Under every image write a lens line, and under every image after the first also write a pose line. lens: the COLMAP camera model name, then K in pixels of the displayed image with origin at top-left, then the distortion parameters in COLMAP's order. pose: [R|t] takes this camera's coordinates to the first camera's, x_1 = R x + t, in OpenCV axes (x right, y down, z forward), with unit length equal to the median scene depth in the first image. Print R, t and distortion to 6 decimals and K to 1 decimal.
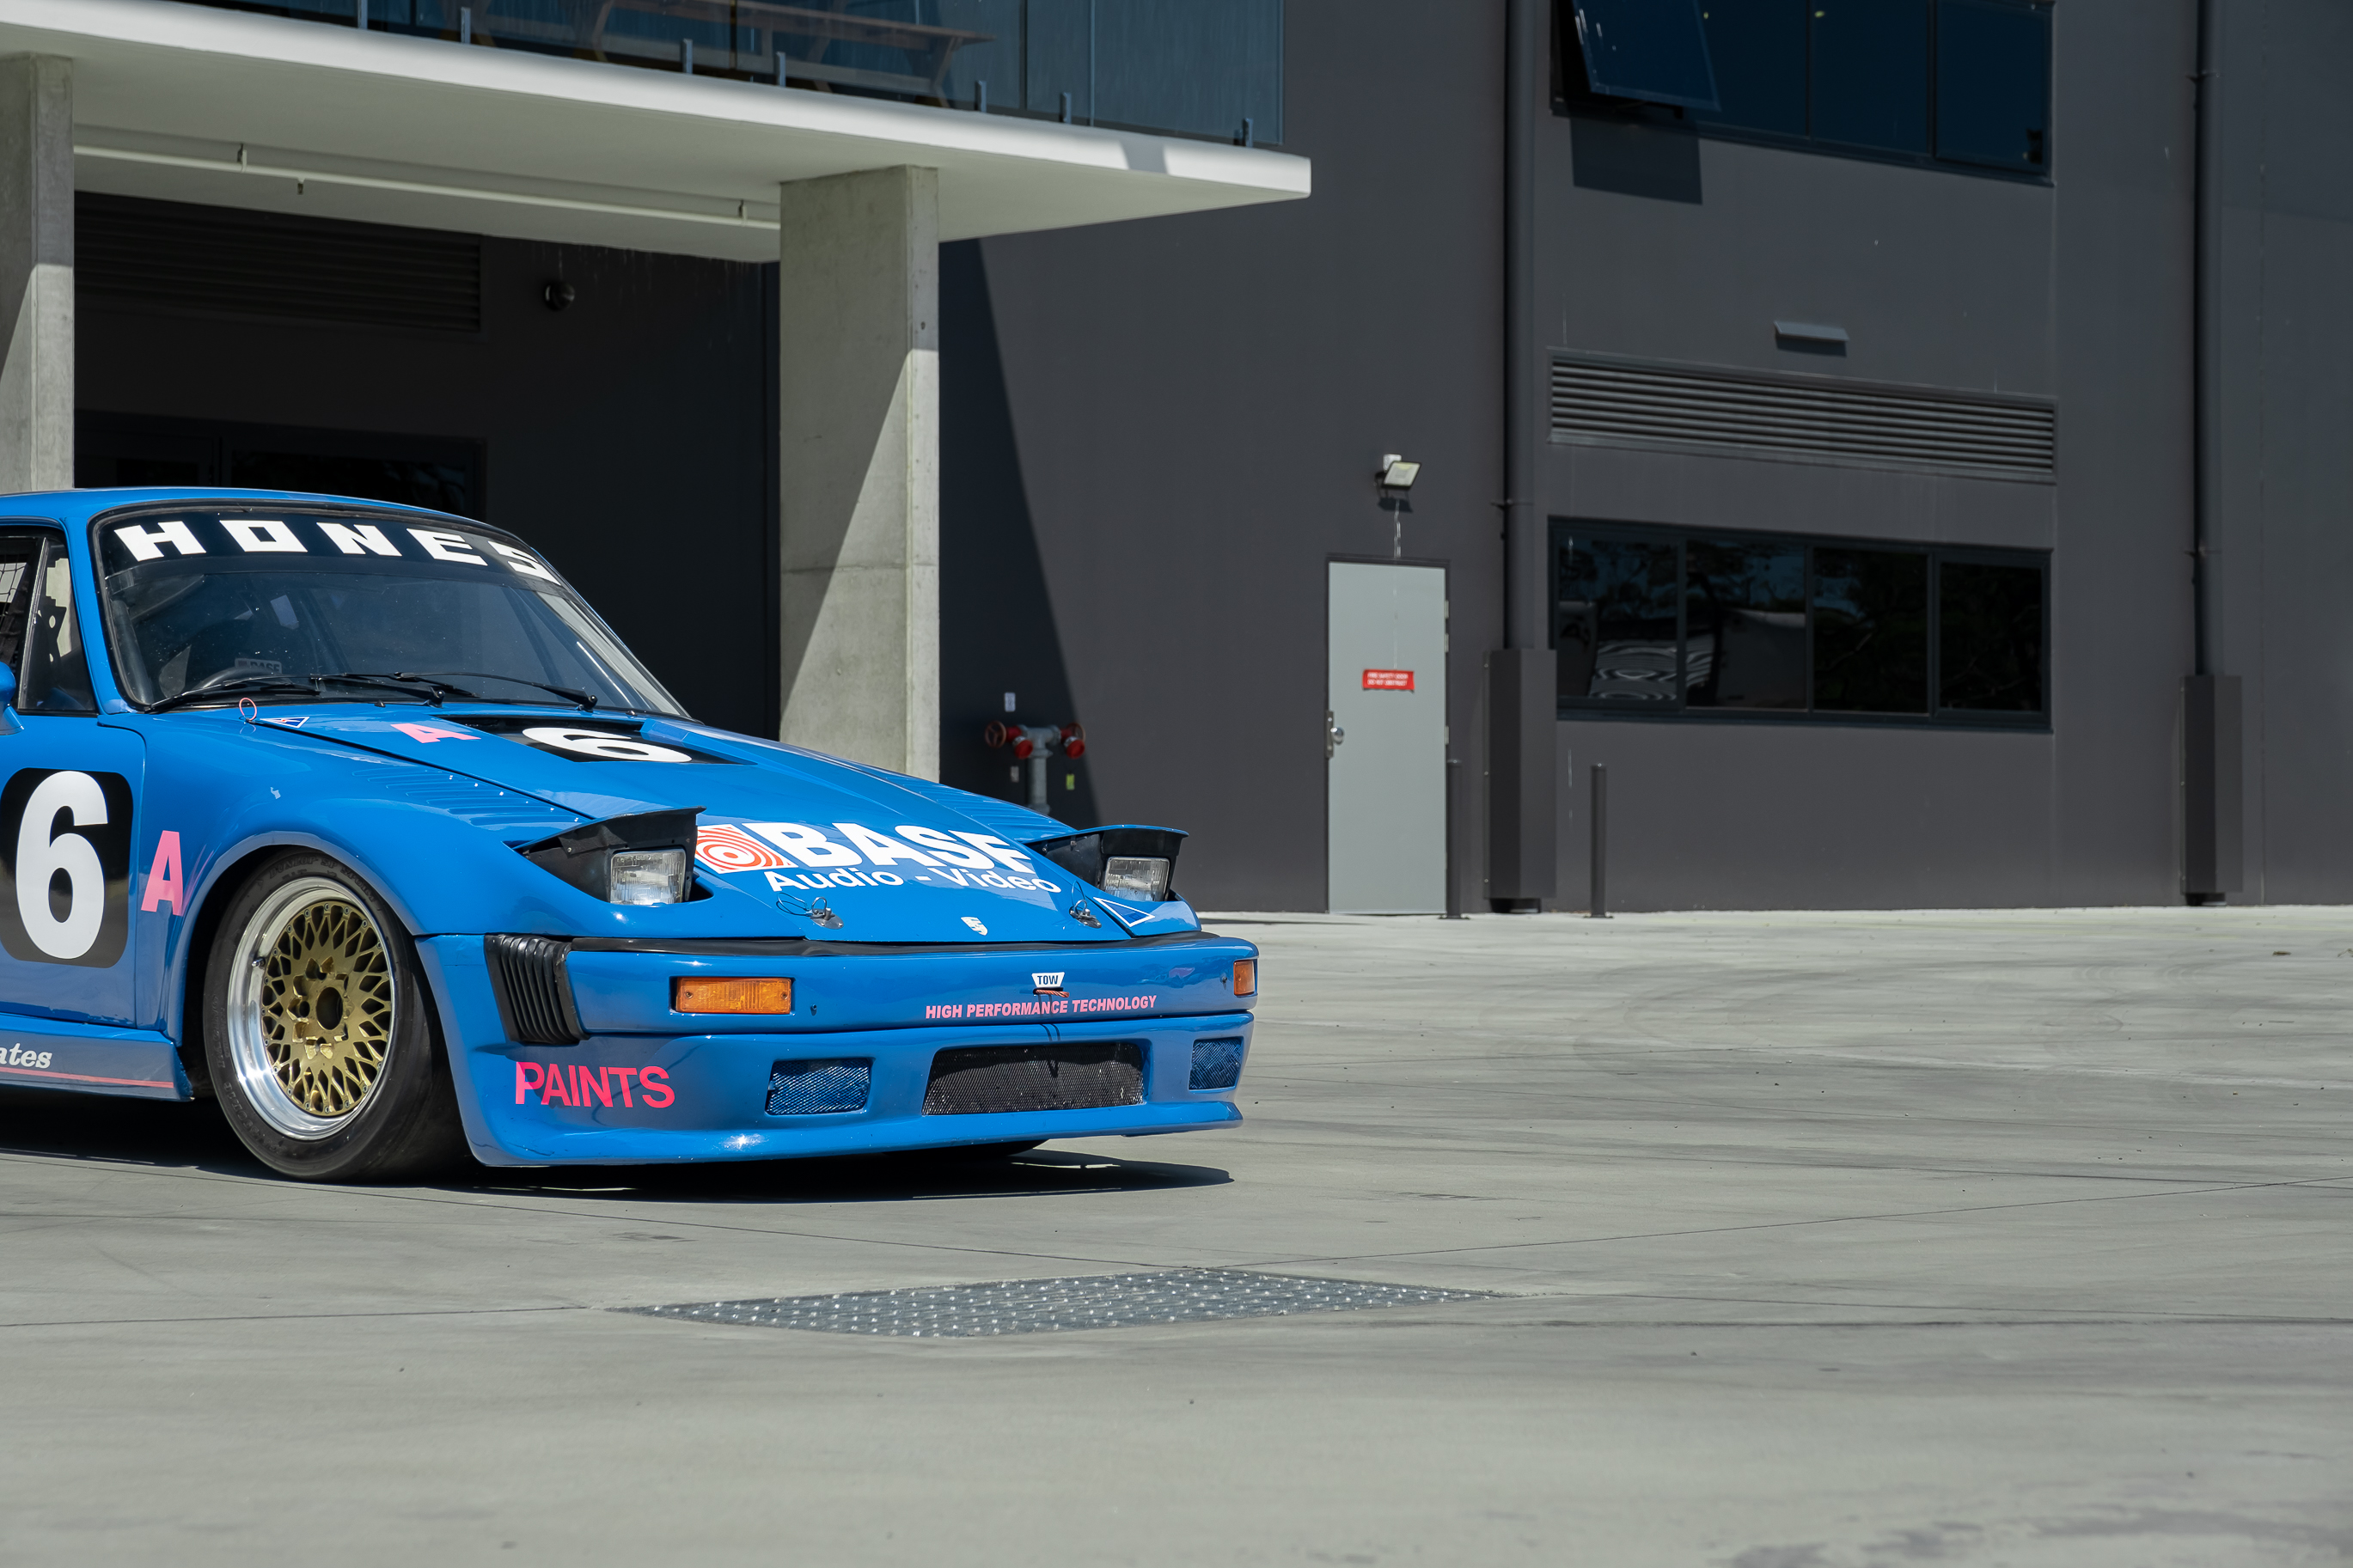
lens RADIAL K [[5402.4, 0, 1084.1], [0, 5402.4, 780.9], [0, 0, 1]] dist [0.296340, -6.292285]
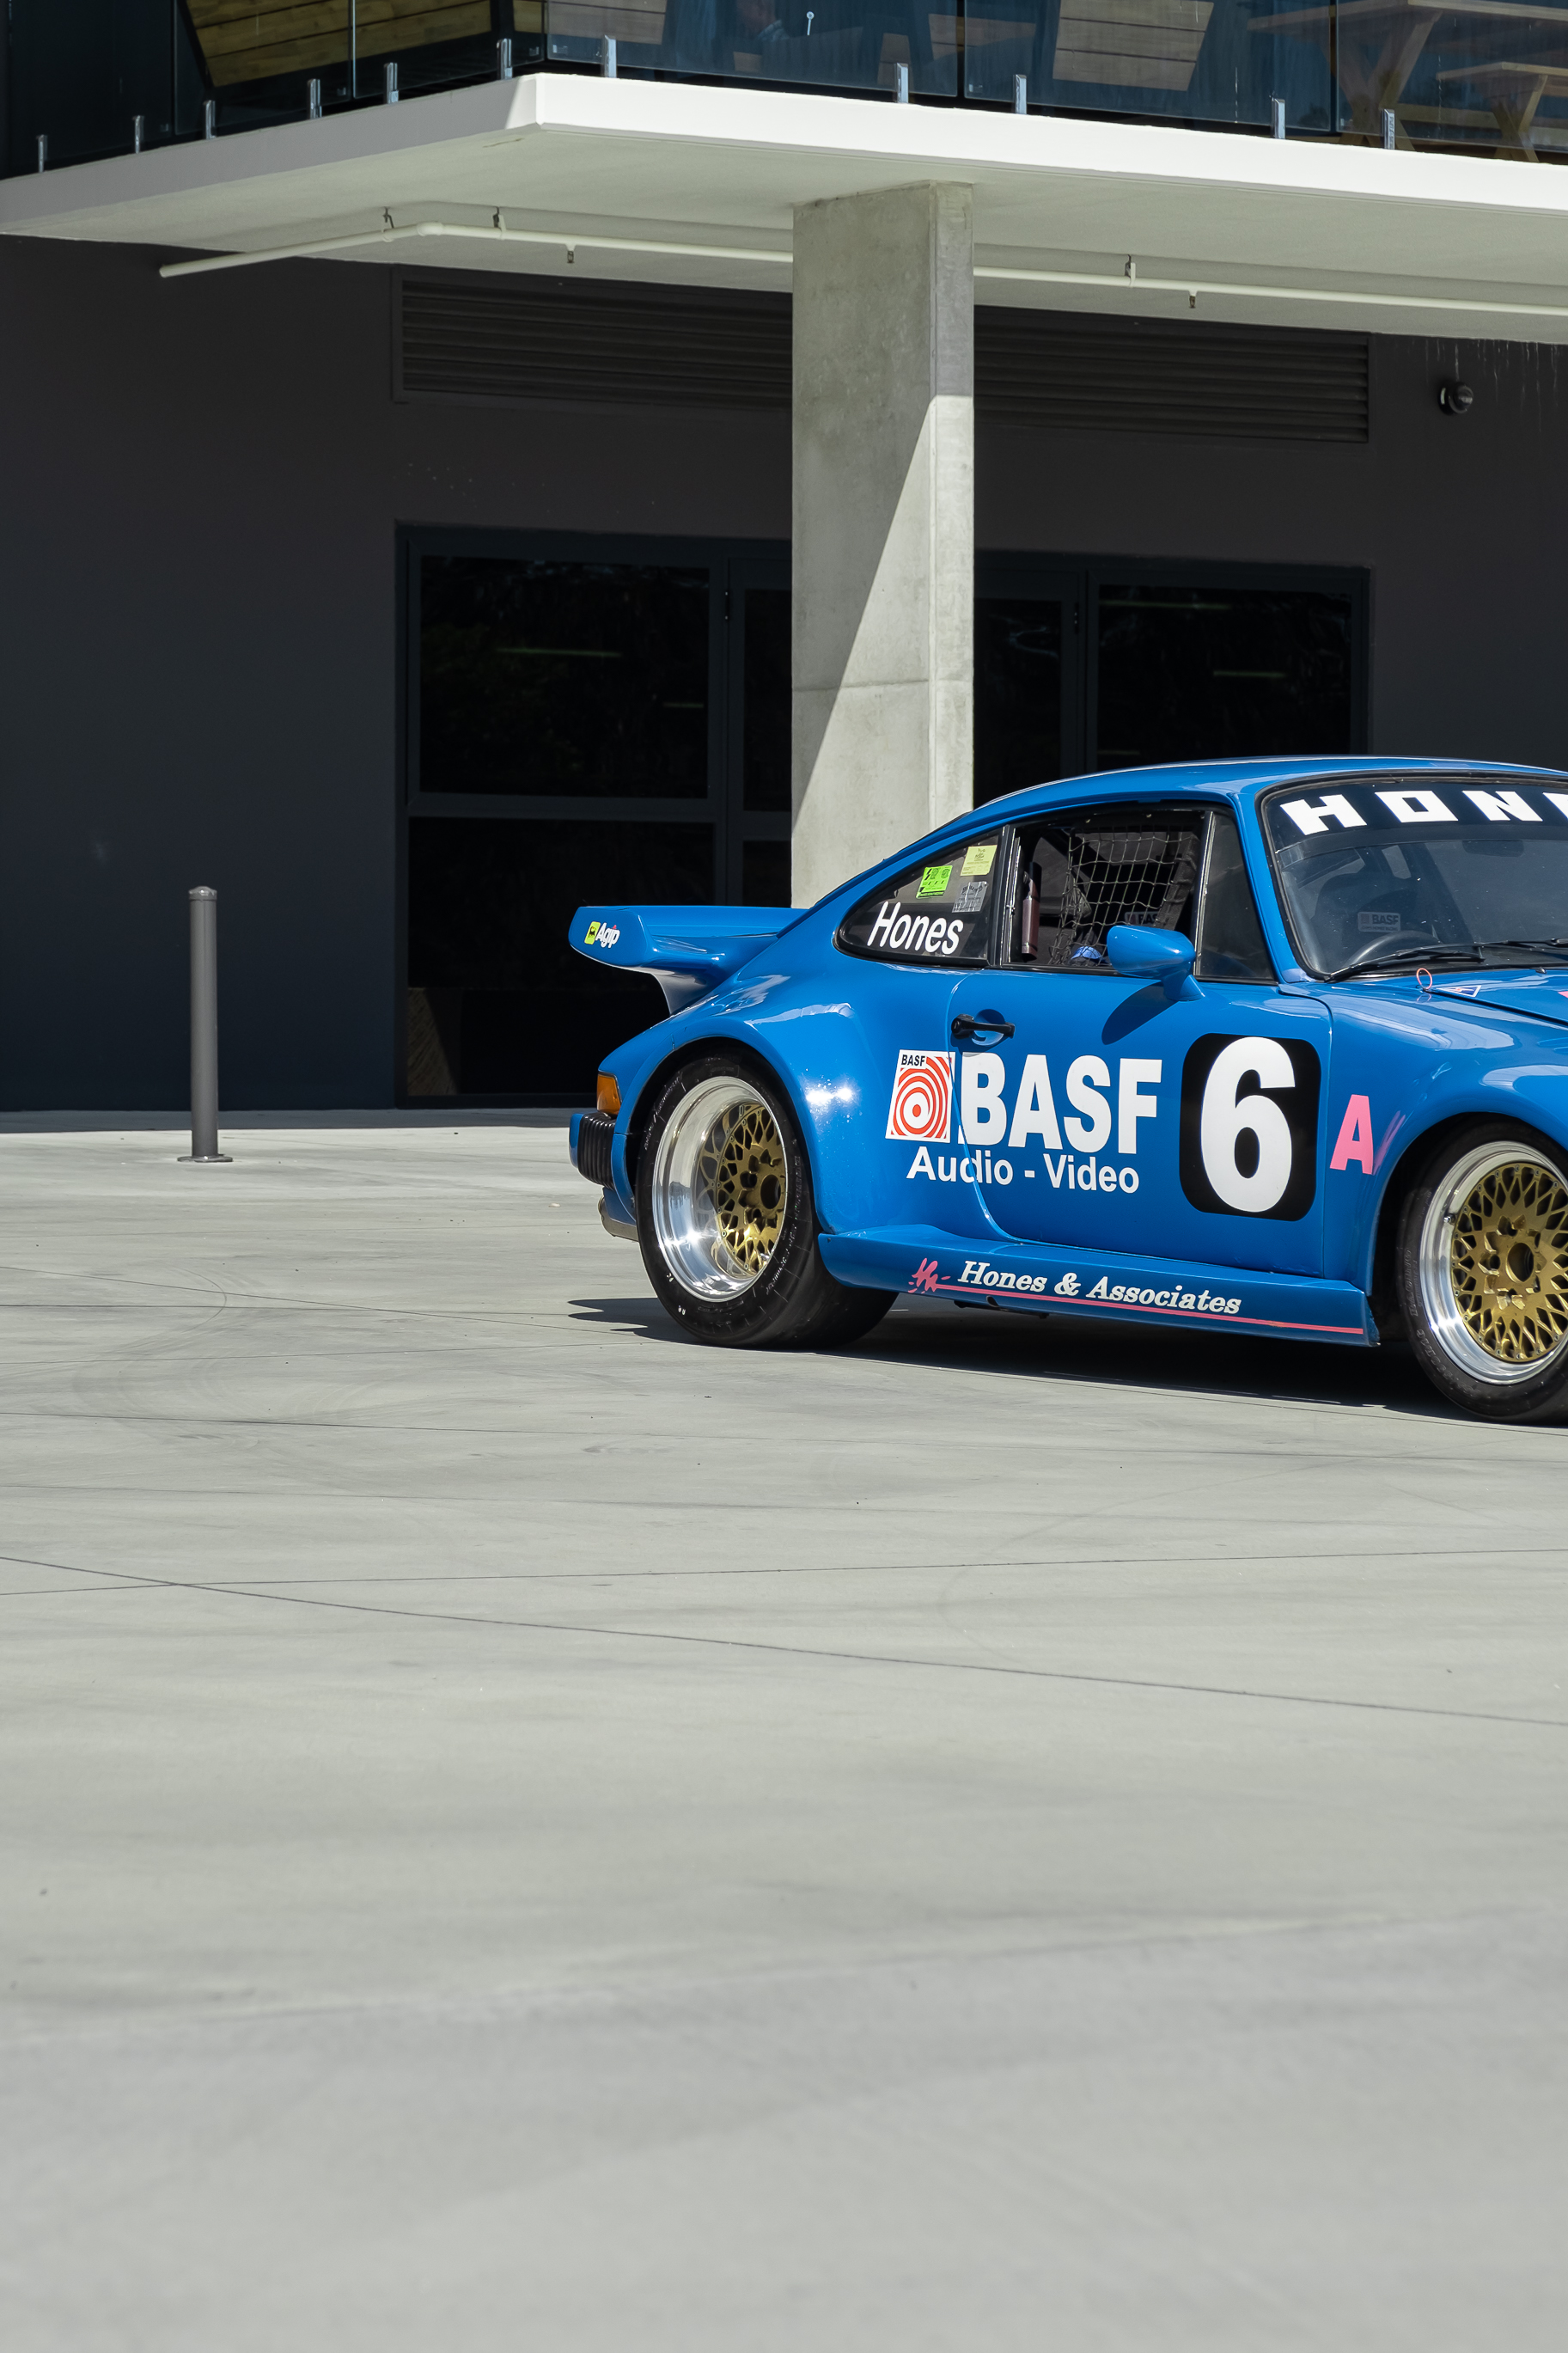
lens RADIAL K [[6721.2, 0, 784.0], [0, 6721.2, 1176.5], [0, 0, 1]] dist [0.336798, -5.545235]
pose [[0.985768, 0.001828, -0.168103, -0.057038], [0.005598, 0.999030, 0.043688, -0.034187], [0.168020, -0.044007, 0.984801, -0.343009]]
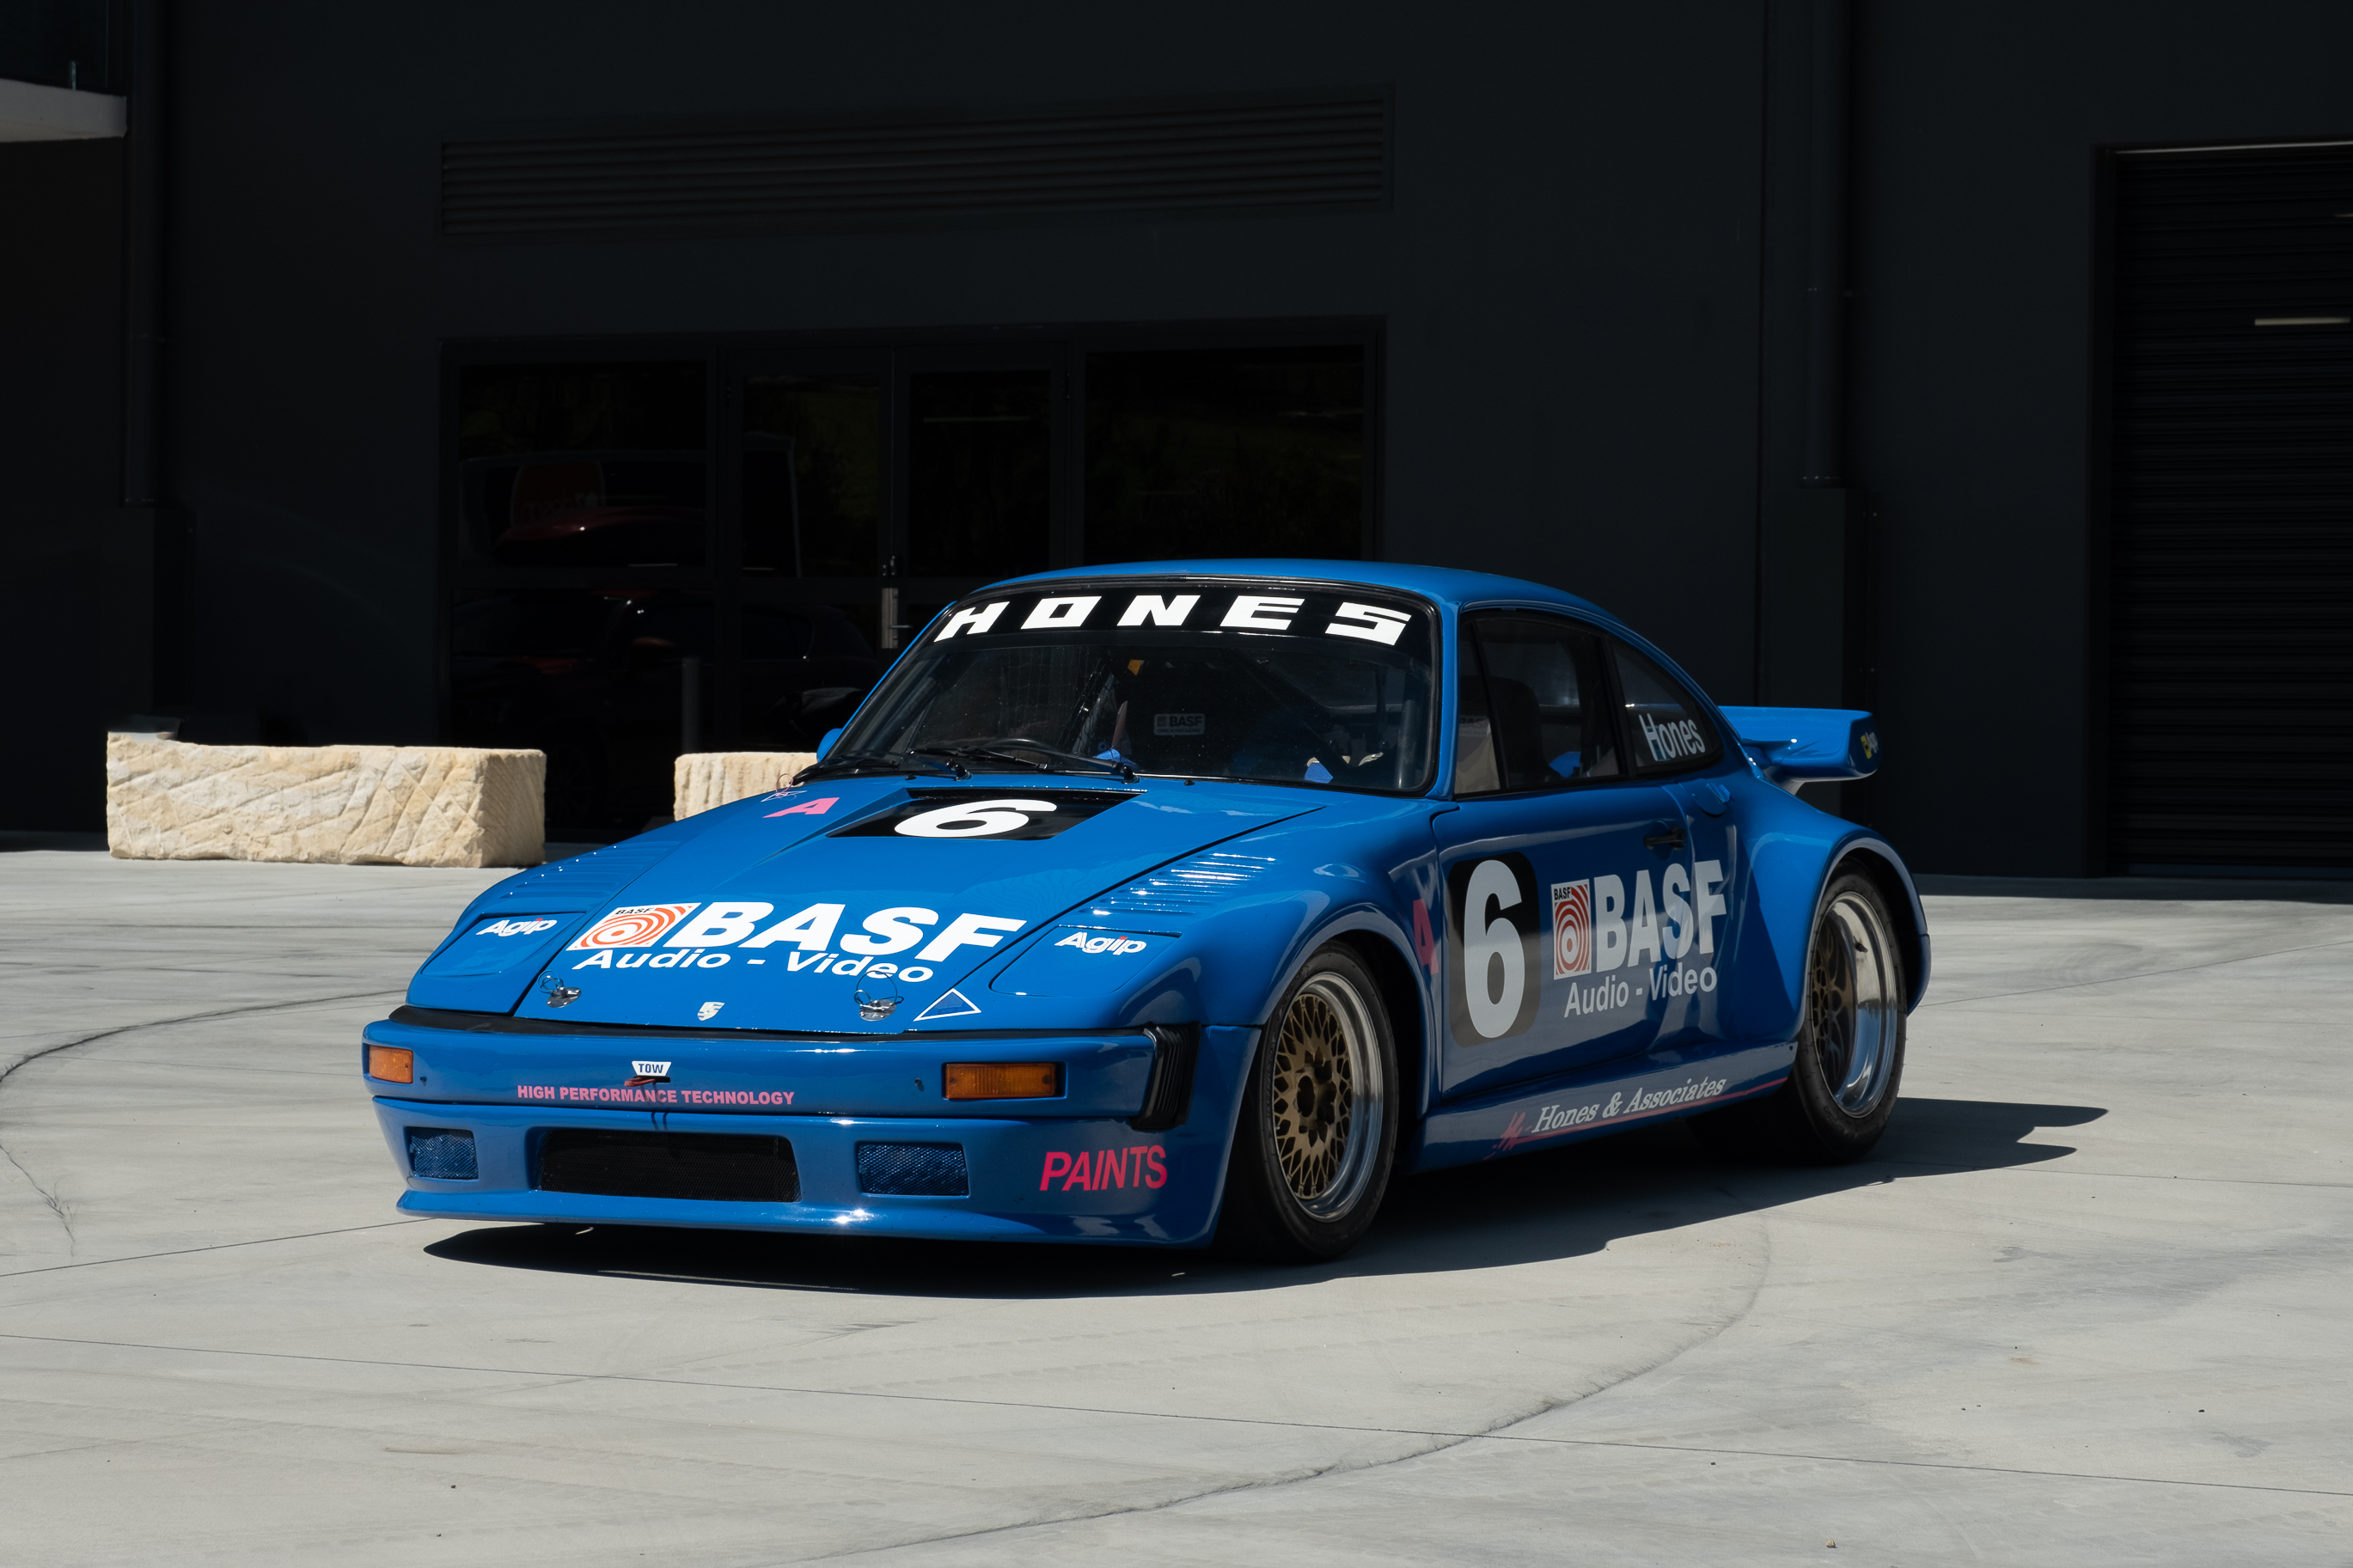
lens RADIAL K [[5947.9, 0, 1176.5], [0, 5947.9, 784.0], [0, 0, 1]] dist [0.414655, -7.236576]
pose [[0.259755, 0.009156, -0.965631, 1.068023], [0.006615, 0.999915, 0.011261, -0.027345], [0.965652, -0.009313, 0.259672, 0.790833]]
